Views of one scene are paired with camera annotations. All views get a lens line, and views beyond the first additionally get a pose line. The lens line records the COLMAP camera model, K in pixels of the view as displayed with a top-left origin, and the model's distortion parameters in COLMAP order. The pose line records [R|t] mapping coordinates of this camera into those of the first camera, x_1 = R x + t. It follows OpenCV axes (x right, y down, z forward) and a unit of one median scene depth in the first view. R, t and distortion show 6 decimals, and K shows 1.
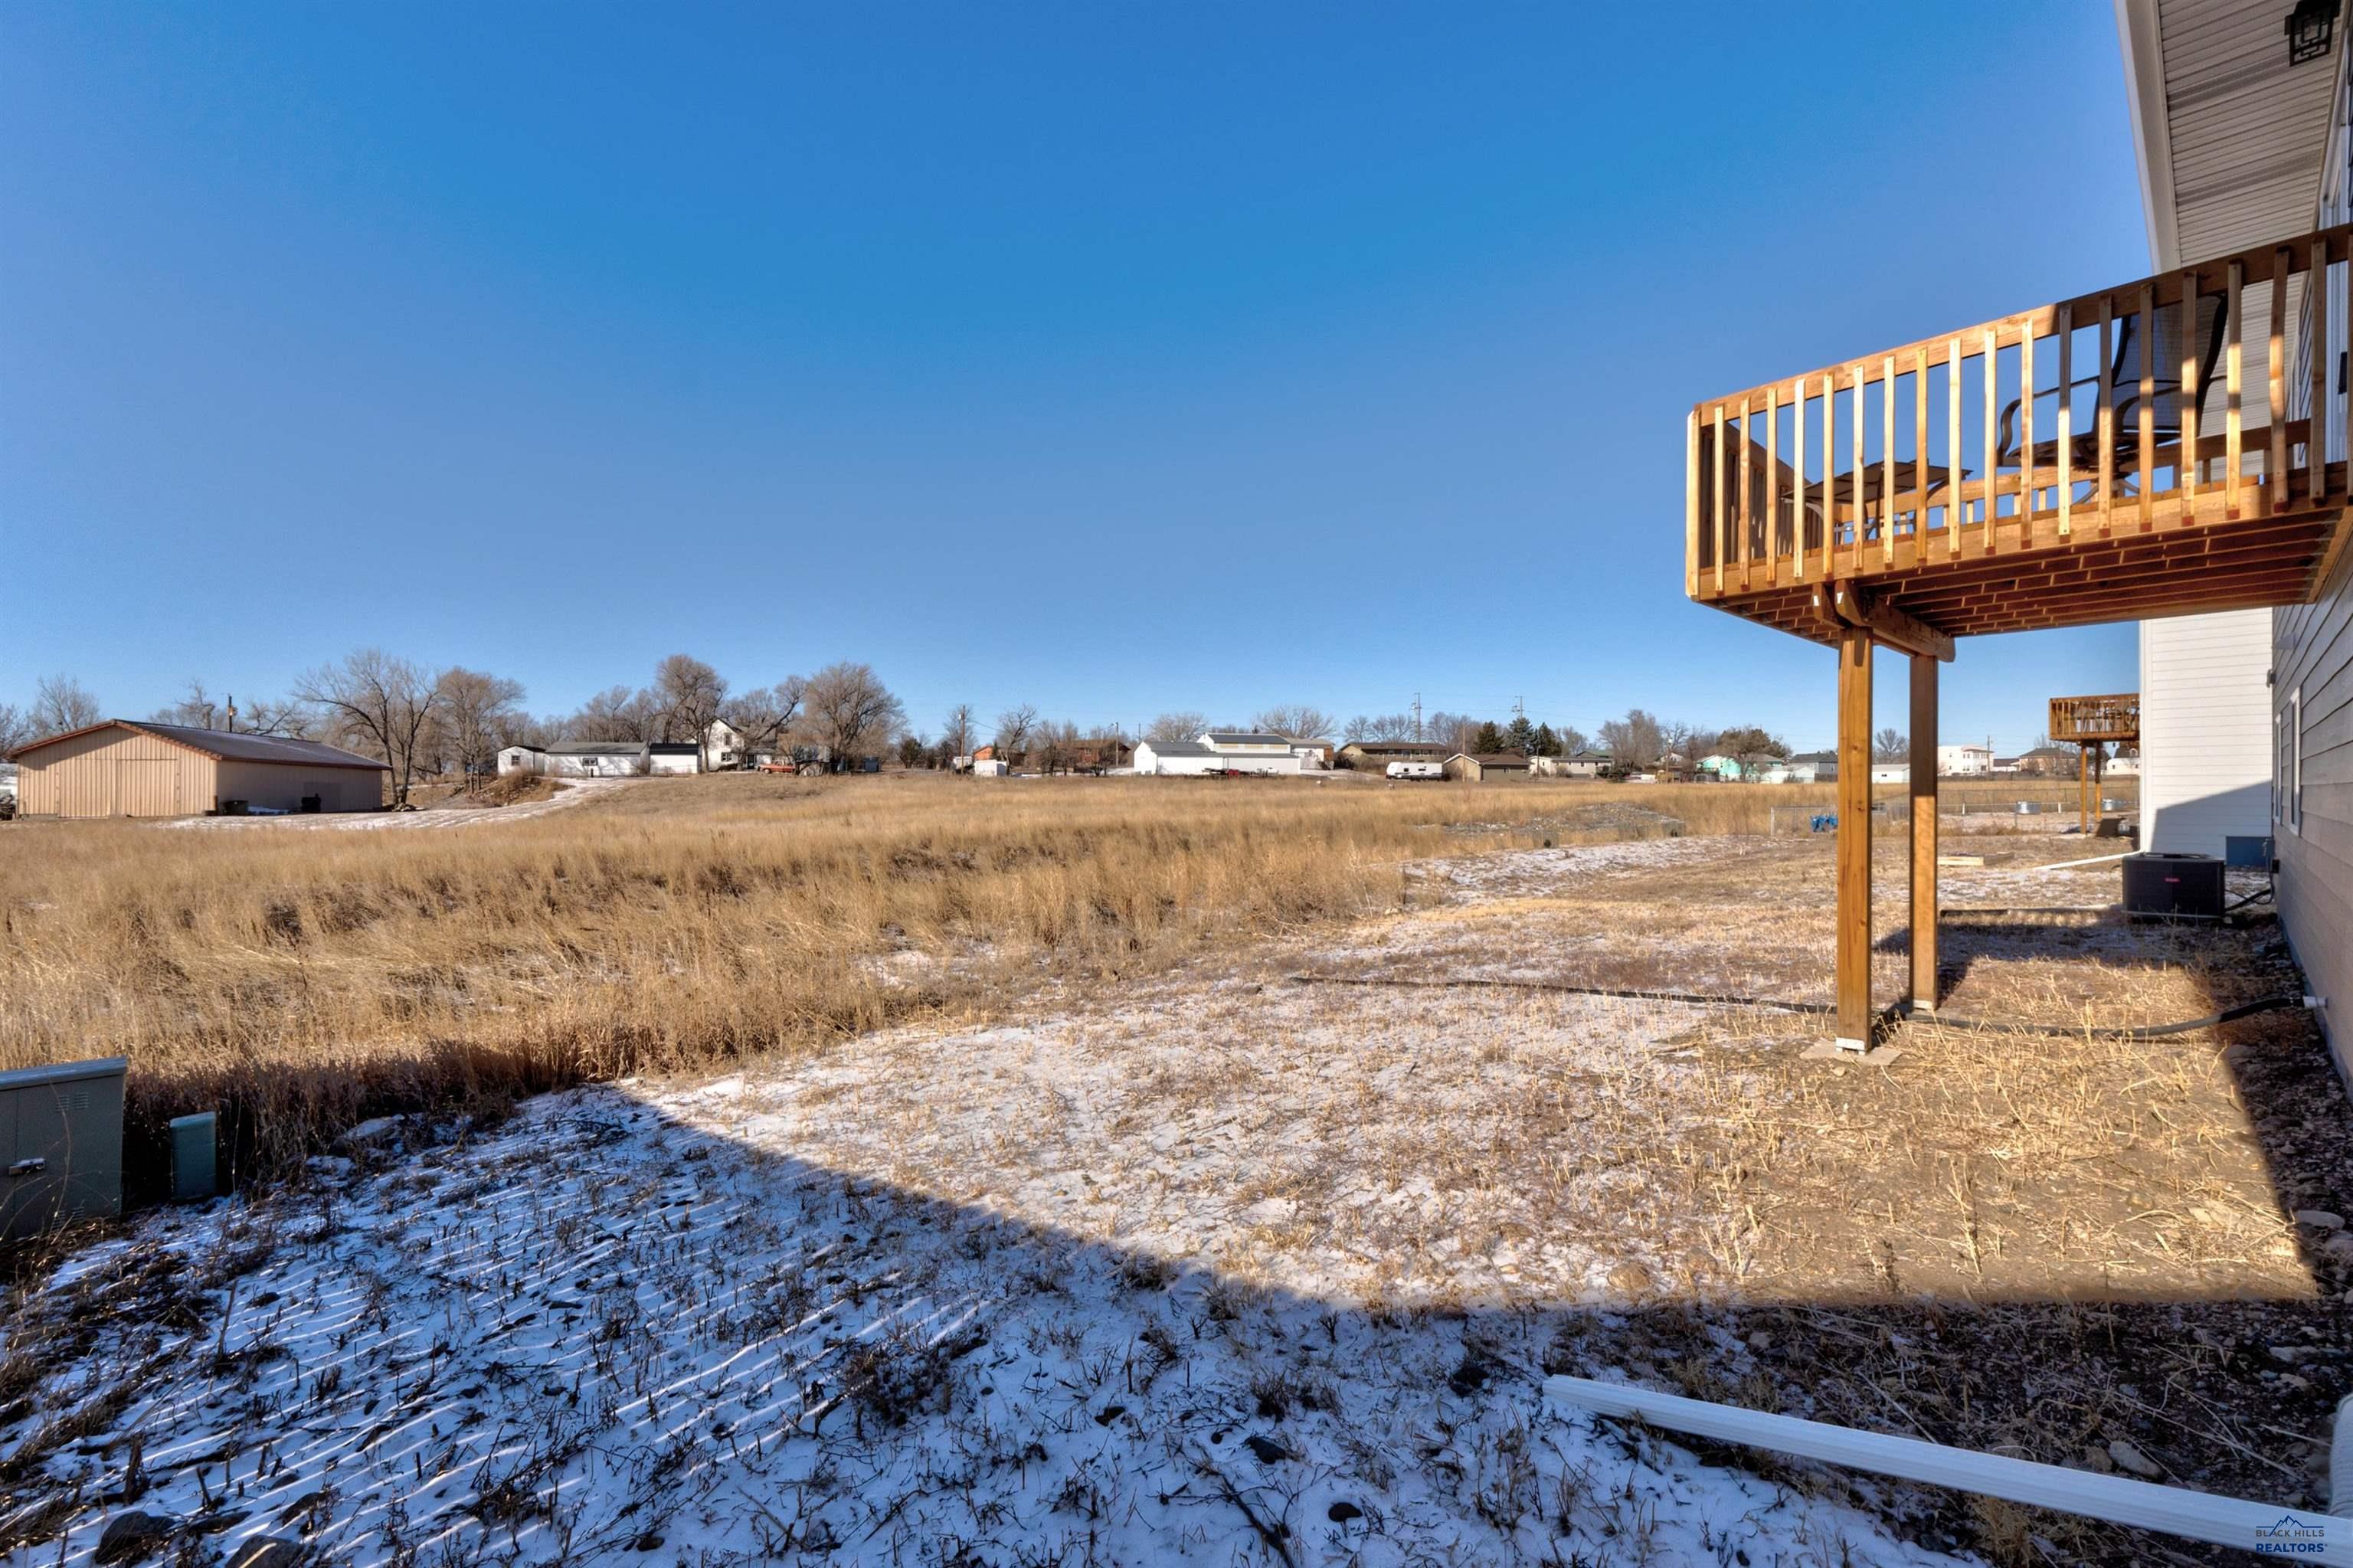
lens RADIAL K [[1002.5, 0, 1176.5], [0, 1002.5, 784.0], [0, 0, 1]] dist [-0.001624, -0.000072]
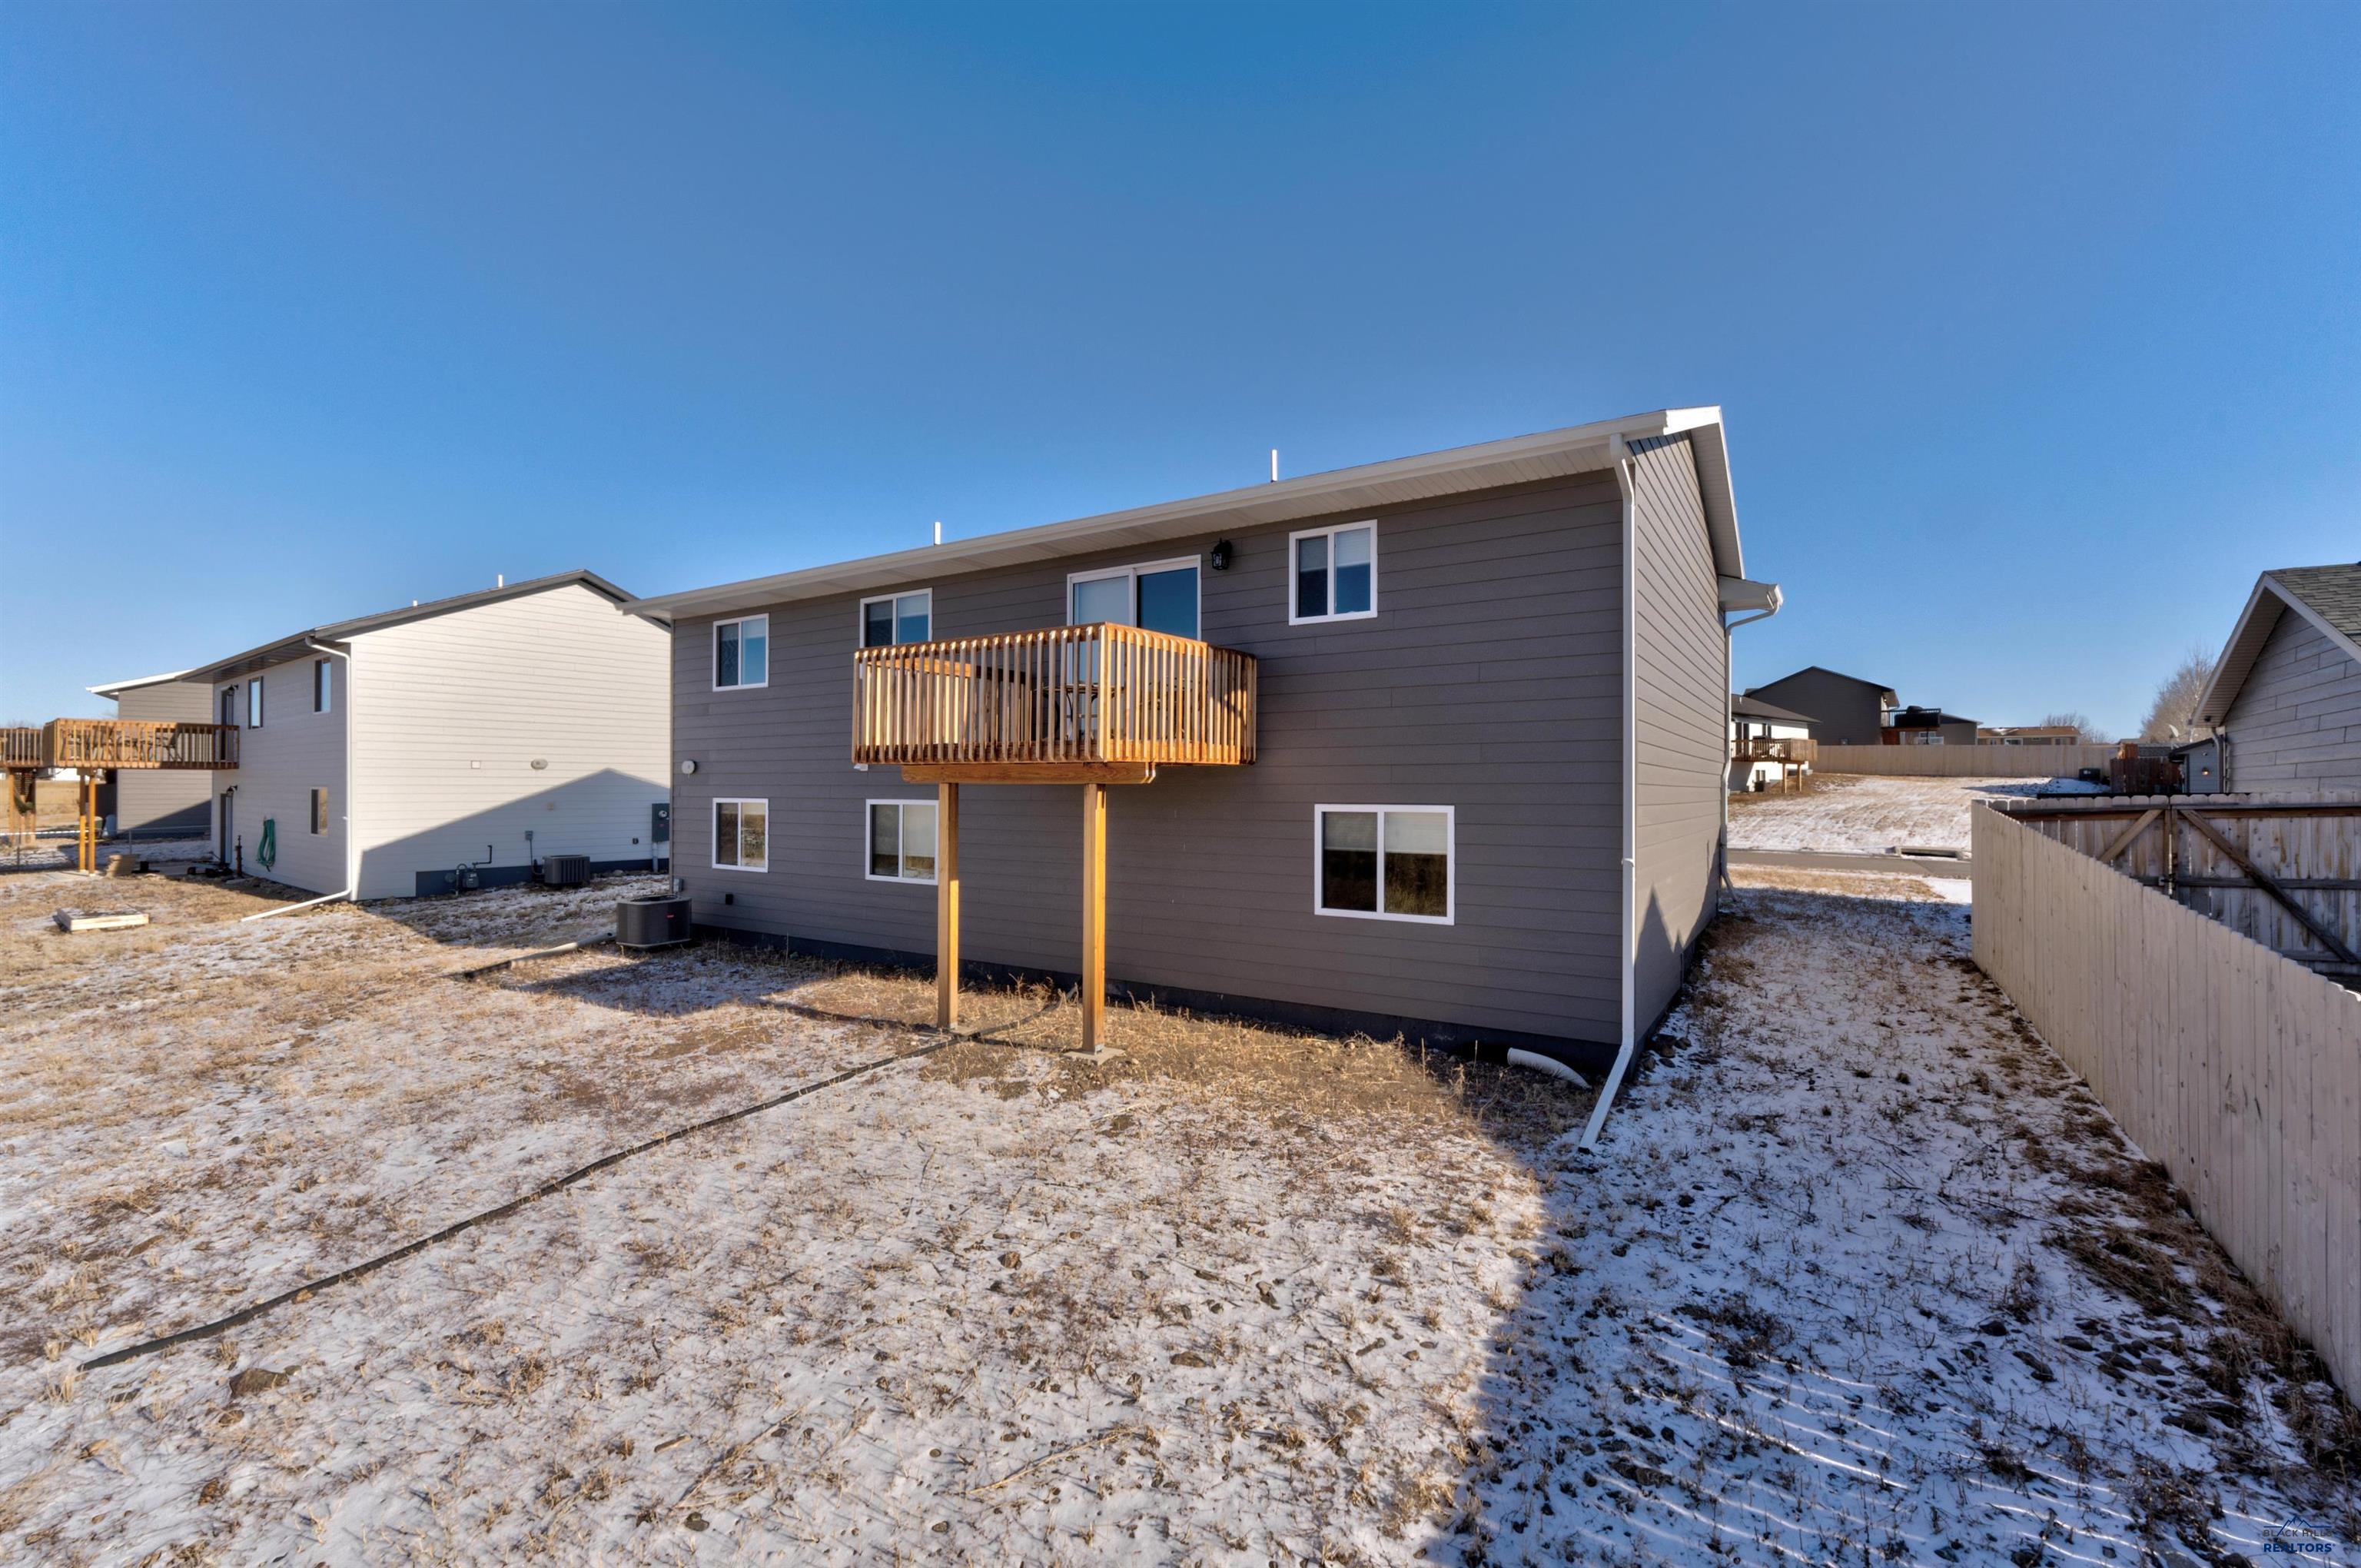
lens RADIAL K [[1005.9, 0, 1180.5], [0, 1005.9, 784.0], [0, 0, 1]] dist [-0.001624, -0.000072]
pose [[-0.229331, 0.009778, 0.973299, -1.200431], [-0.009215, 0.999883, -0.012216, -0.183116], [-0.973305, -0.011770, -0.229214, 1.653036]]
